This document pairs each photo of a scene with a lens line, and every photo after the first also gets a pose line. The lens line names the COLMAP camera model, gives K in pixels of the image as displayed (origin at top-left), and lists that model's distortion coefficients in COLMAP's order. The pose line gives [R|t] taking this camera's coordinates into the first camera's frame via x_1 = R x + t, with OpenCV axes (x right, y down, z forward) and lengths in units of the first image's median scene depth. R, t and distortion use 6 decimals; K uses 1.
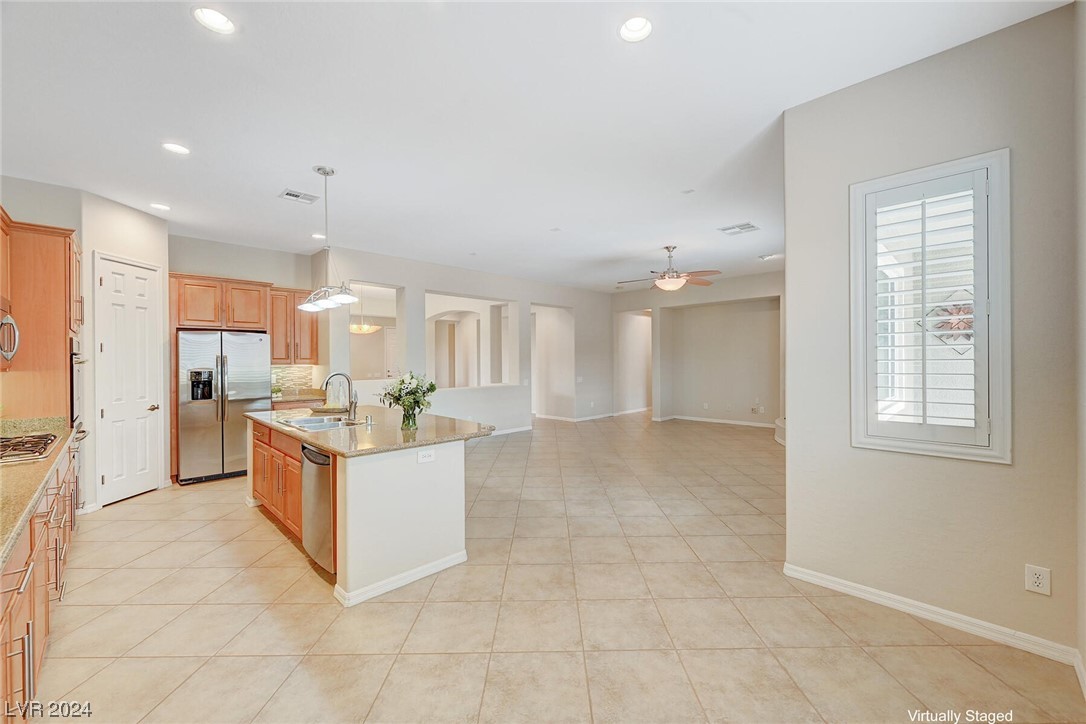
lens RADIAL K [[433.3, 0, 547.0], [0, 433.3, 358.0], [0, 0, 1]] dist [0.001064, 0.000171]
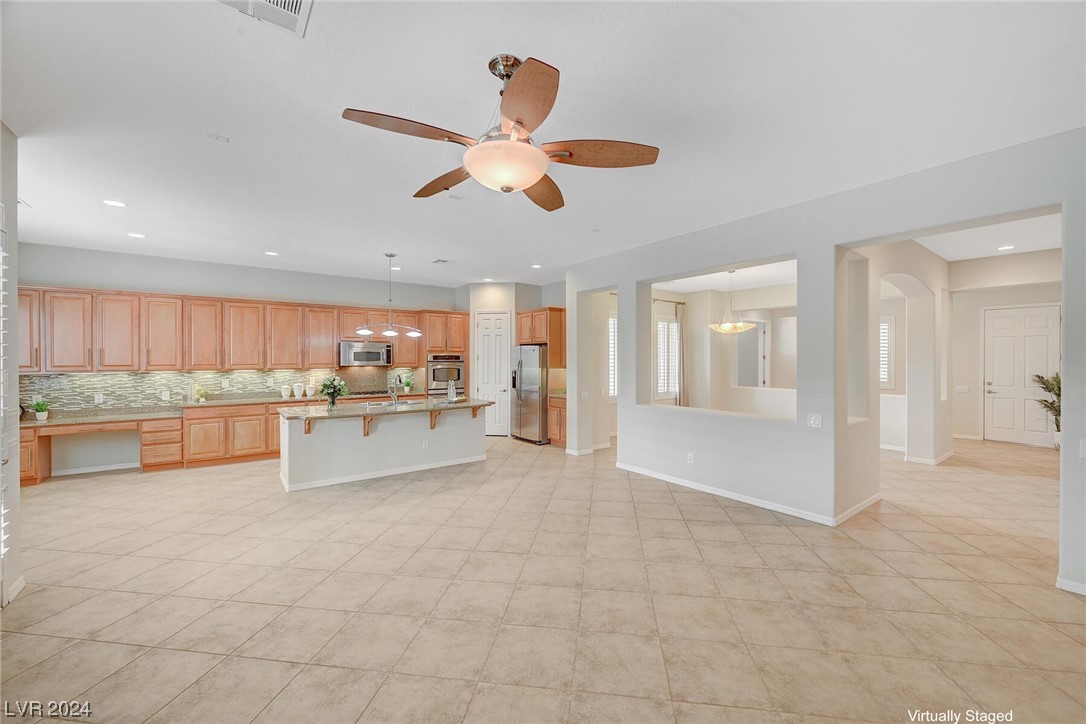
lens RADIAL K [[433.3, 0, 542.7], [0, 433.3, 358.0], [0, 0, 1]] dist [0.001064, 0.000171]
pose [[-0.149031, 0.005507, -0.988817, 0.769864], [0.005487, 0.999974, 0.004742, -0.024200], [0.988817, -0.004719, -0.149057, 1.322288]]
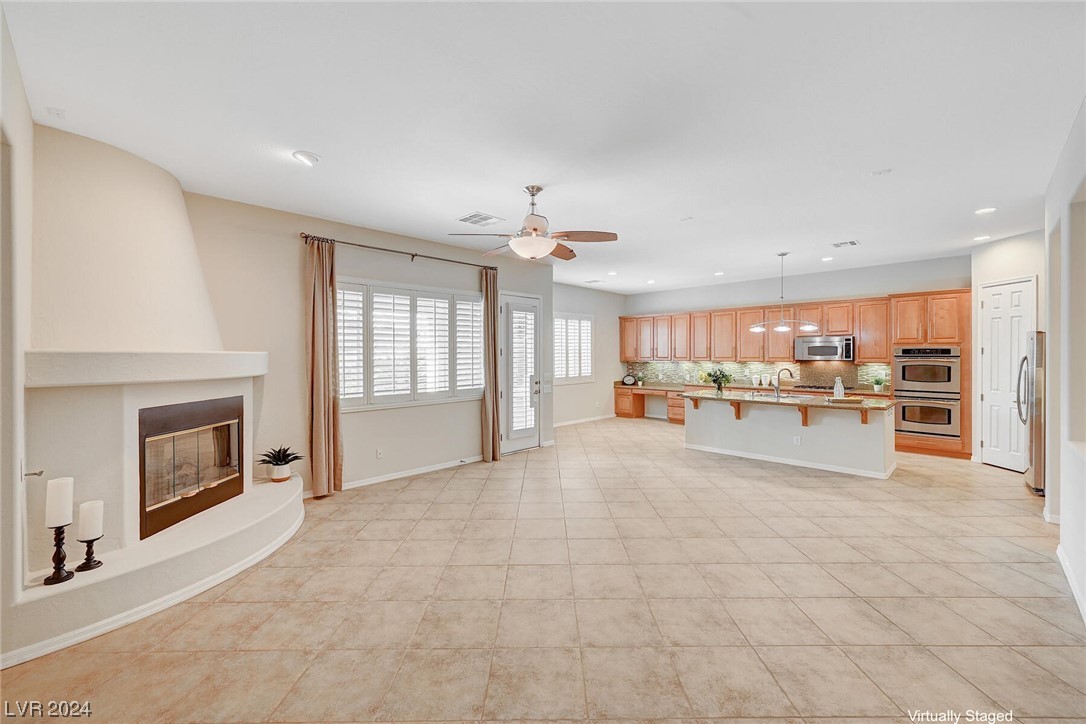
lens RADIAL K [[433.3, 0, 550.2], [0, 433.3, 356.6], [0, 0, 1]] dist [0.001064, 0.000171]
pose [[-0.999939, 0.009985, -0.004770, 0.321451], [0.009970, 0.999945, 0.003150, -0.020032], [0.004801, 0.003103, -0.999984, 1.987987]]
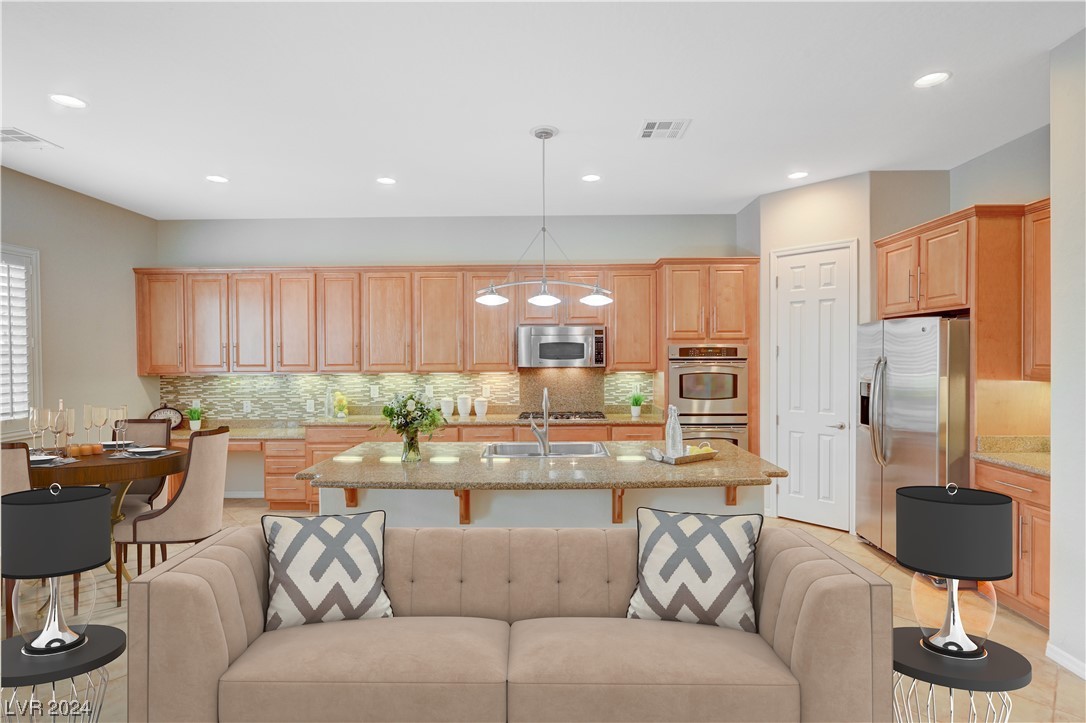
lens RADIAL K [[522.0, 0, 545.7], [0, 522.0, 362.0], [0, 0, 1]] dist [-0.002814, -0.000269]
pose [[-0.719650, 0.019954, -0.694051, 0.110563], [0.013606, 0.999800, 0.014636, -0.019026], [0.694204, 0.001090, -0.719777, 1.214188]]
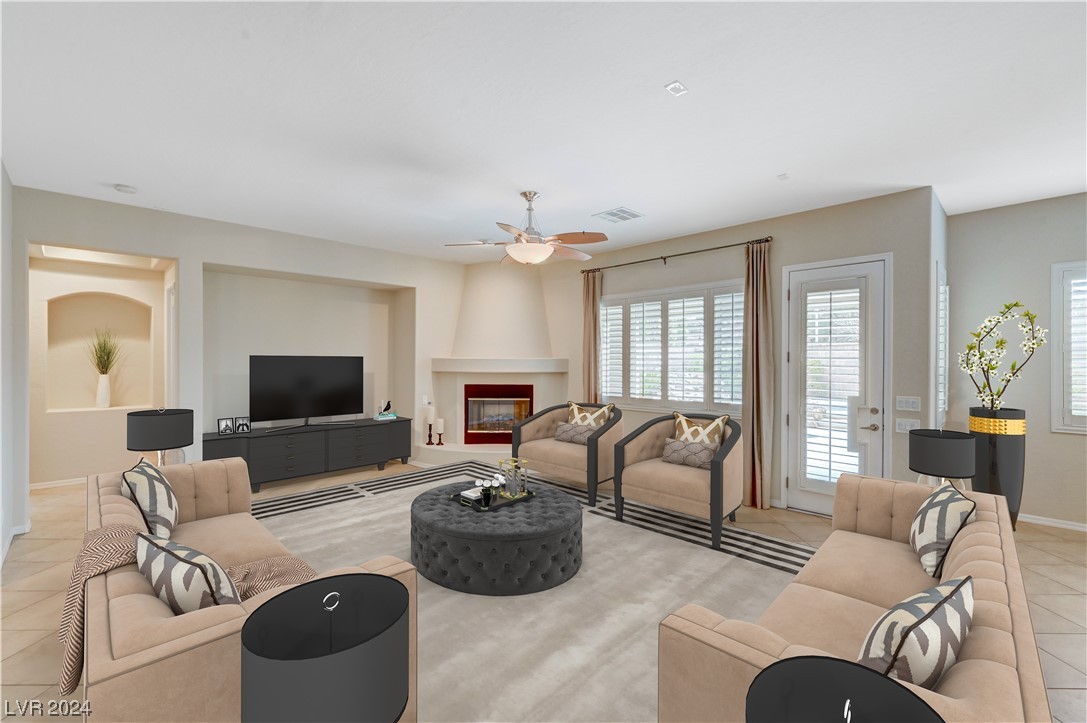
lens RADIAL K [[453.4, 0, 554.6], [0, 453.4, 365.8], [0, 0, 1]] dist [-0.002197, 0.000941]
pose [[-0.013268, 0.004576, 0.999902, -0.439150], [-0.008789, 0.999950, -0.004693, -0.004126], [-0.999873, -0.008850, -0.013227, 1.189437]]
